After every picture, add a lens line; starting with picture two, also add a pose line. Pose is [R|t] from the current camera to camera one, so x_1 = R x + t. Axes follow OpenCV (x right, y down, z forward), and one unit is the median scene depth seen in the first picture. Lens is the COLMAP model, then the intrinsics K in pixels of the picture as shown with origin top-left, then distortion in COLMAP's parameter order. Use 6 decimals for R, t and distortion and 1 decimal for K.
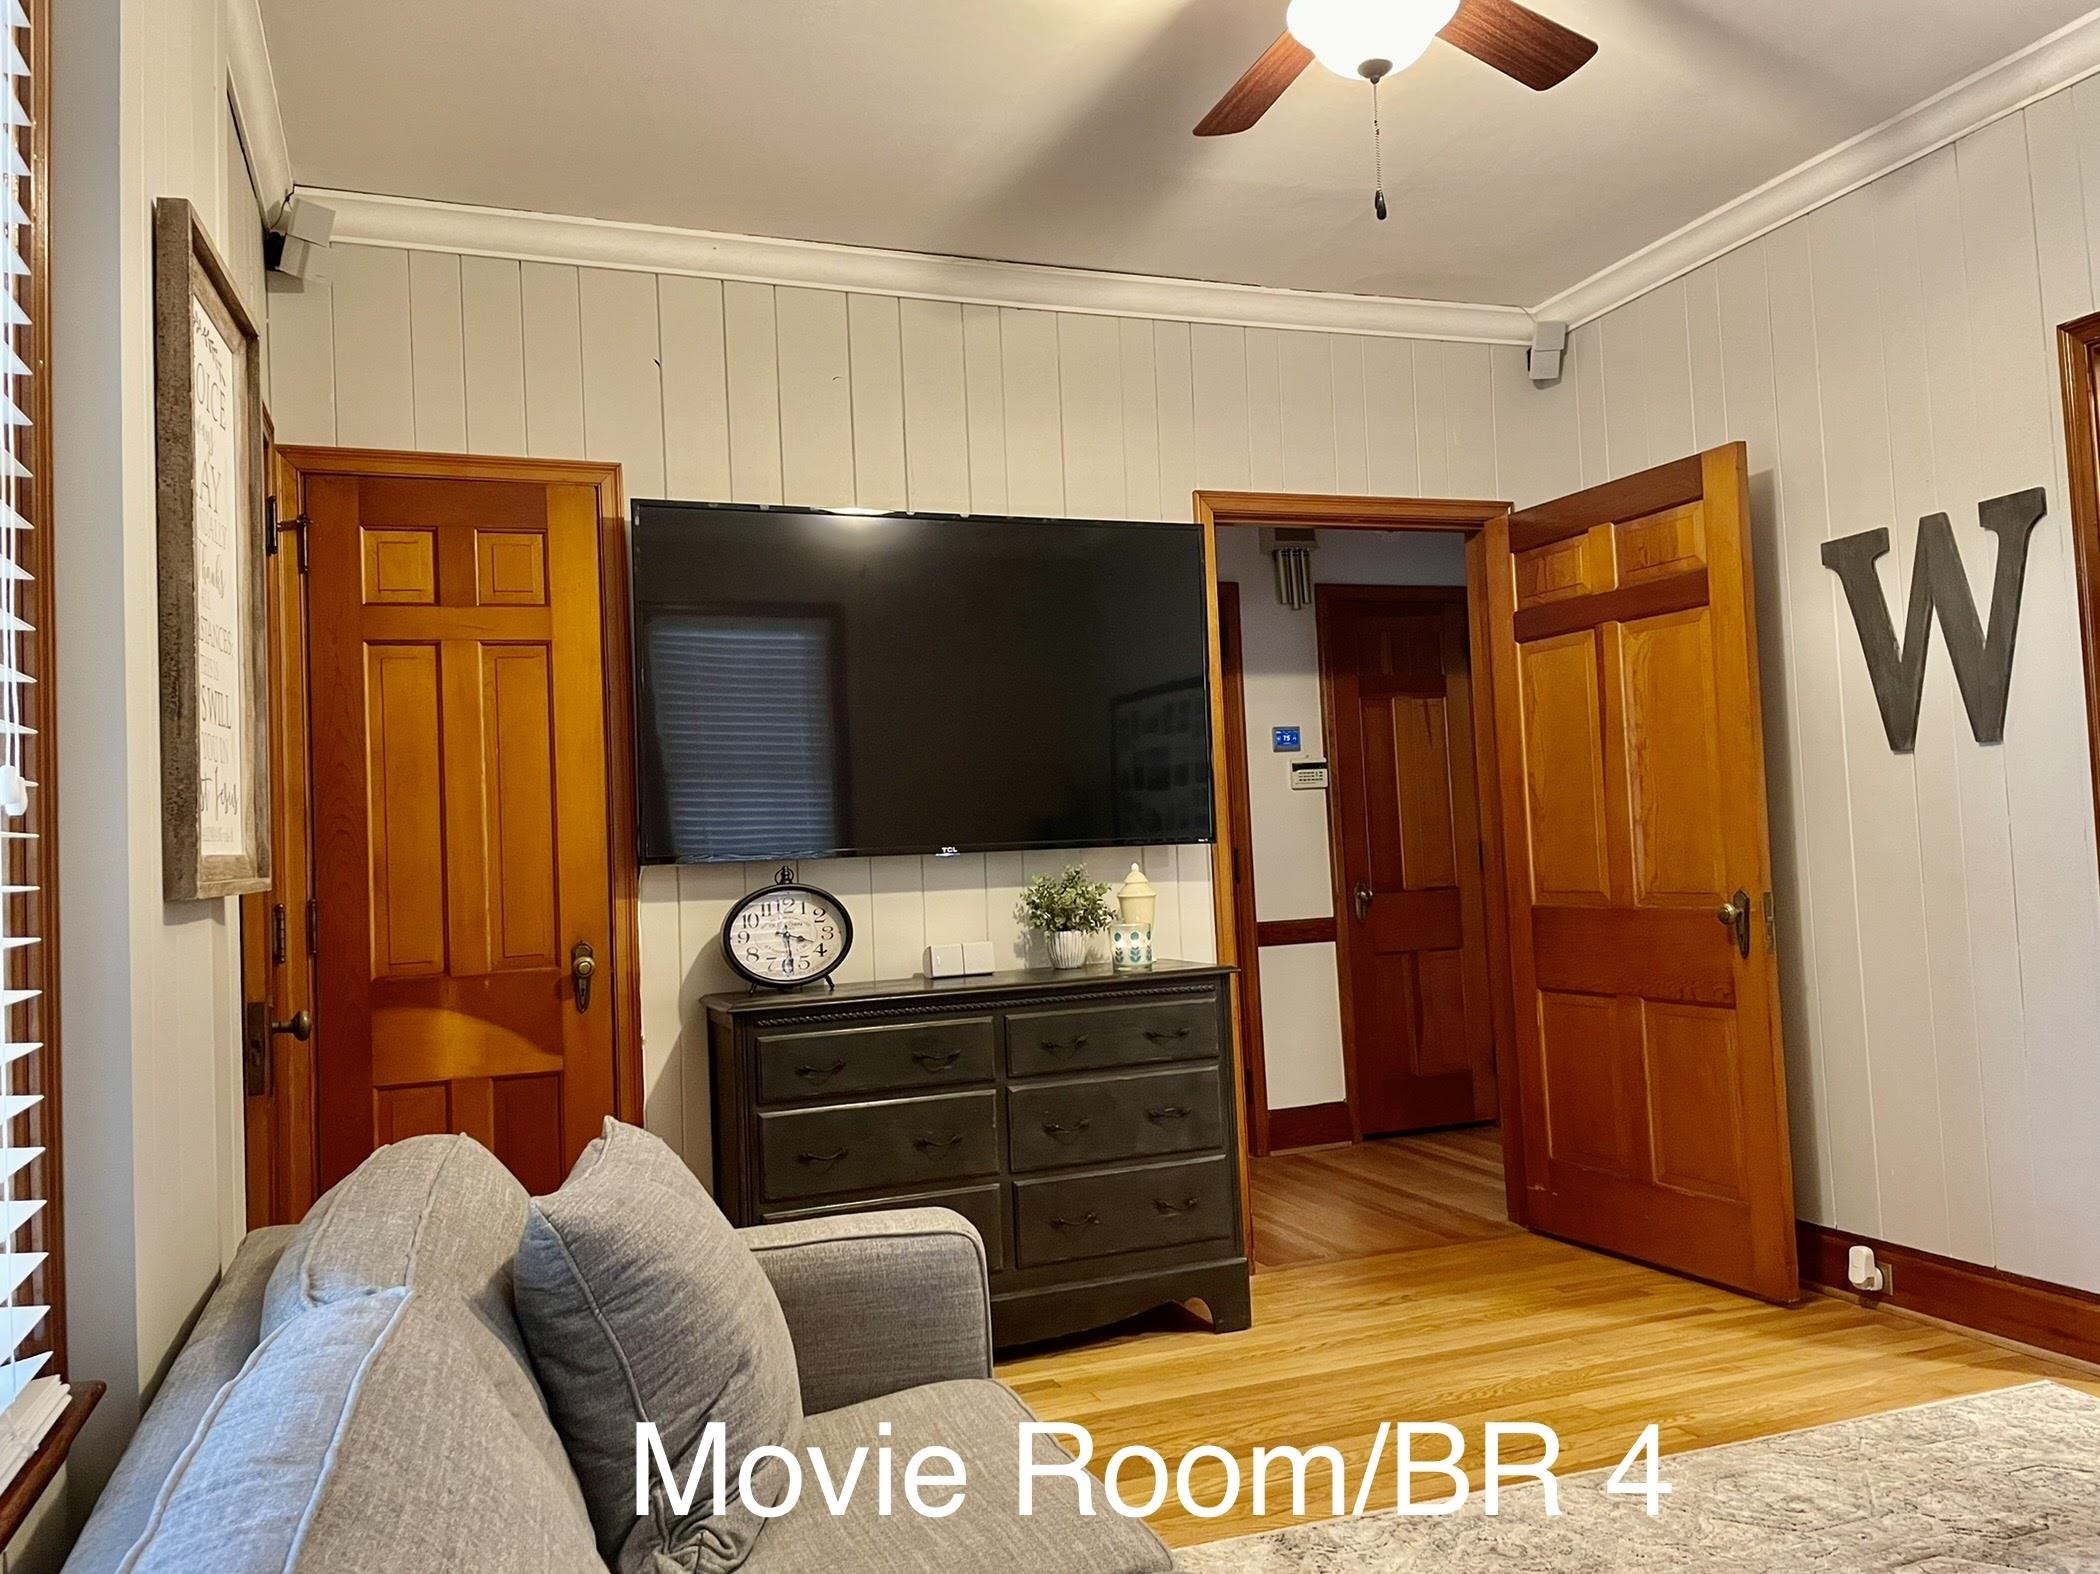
lens RADIAL K [[1581.7, 0, 1050.0], [0, 1581.7, 787.0], [0, 0, 1]] dist [0.104122, -0.142378]
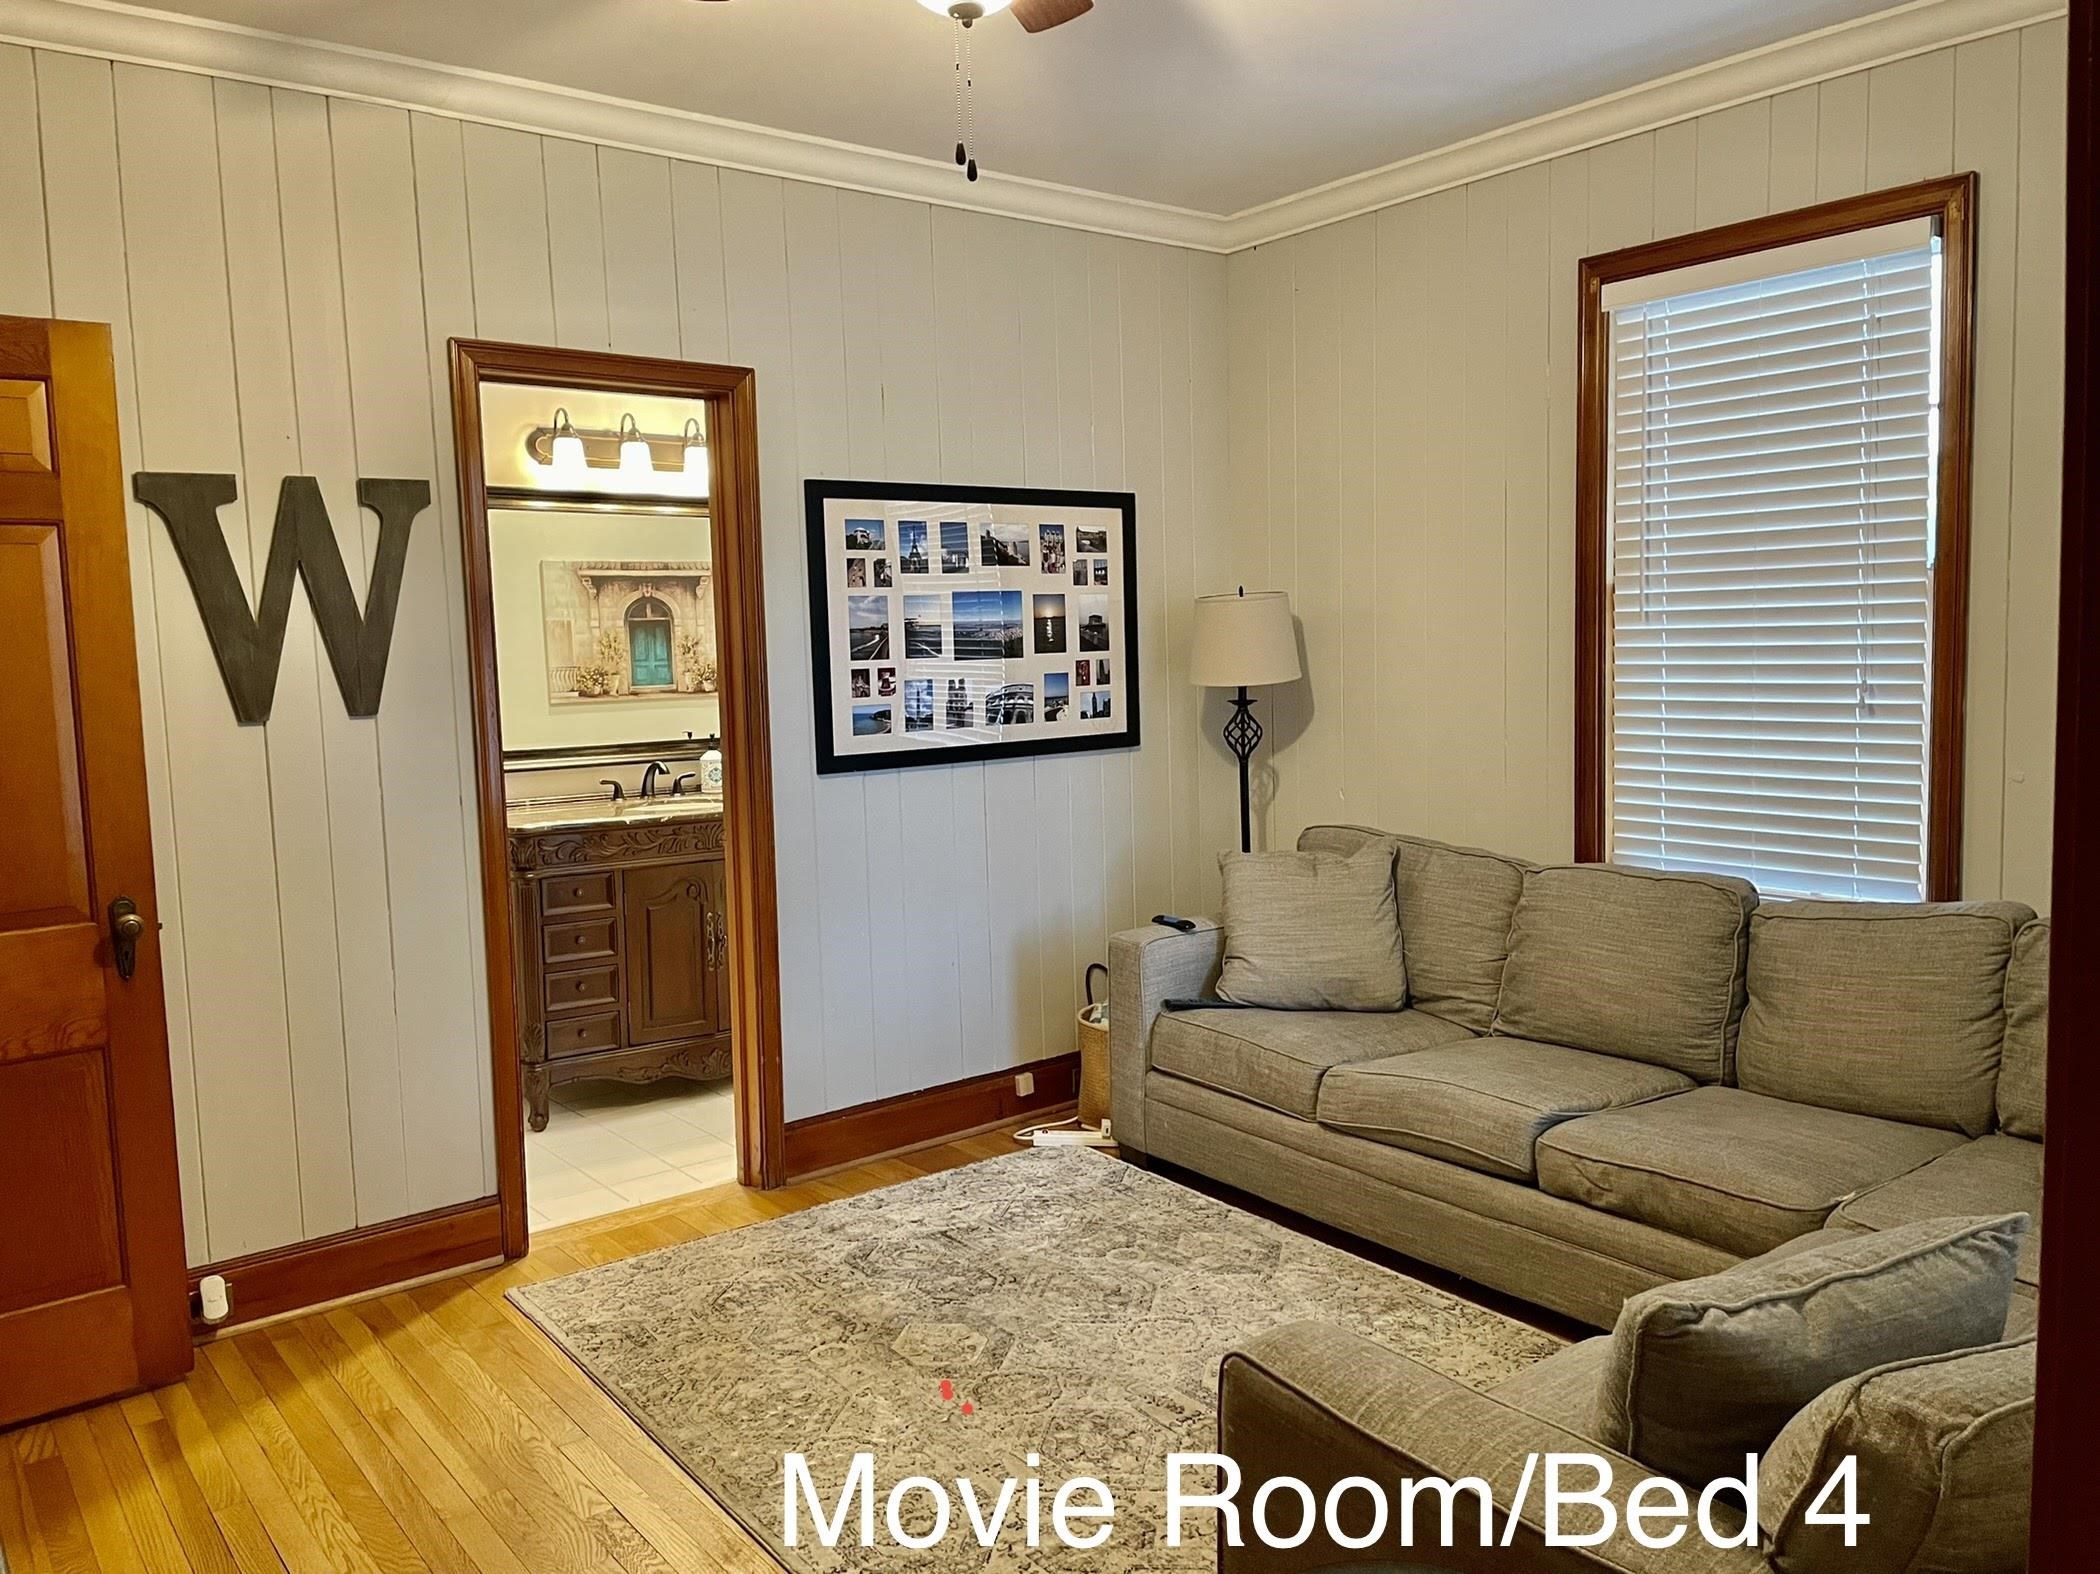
lens RADIAL K [[1581.7, 0, 1050.0], [0, 1581.7, 787.0], [0, 0, 1]] dist [0.104122, -0.142378]
pose [[-0.312012, -0.034497, 0.949452, -0.503055], [0.004012, 0.999284, 0.037626, -0.019060], [-0.950070, 0.015549, -0.311650, 0.874125]]
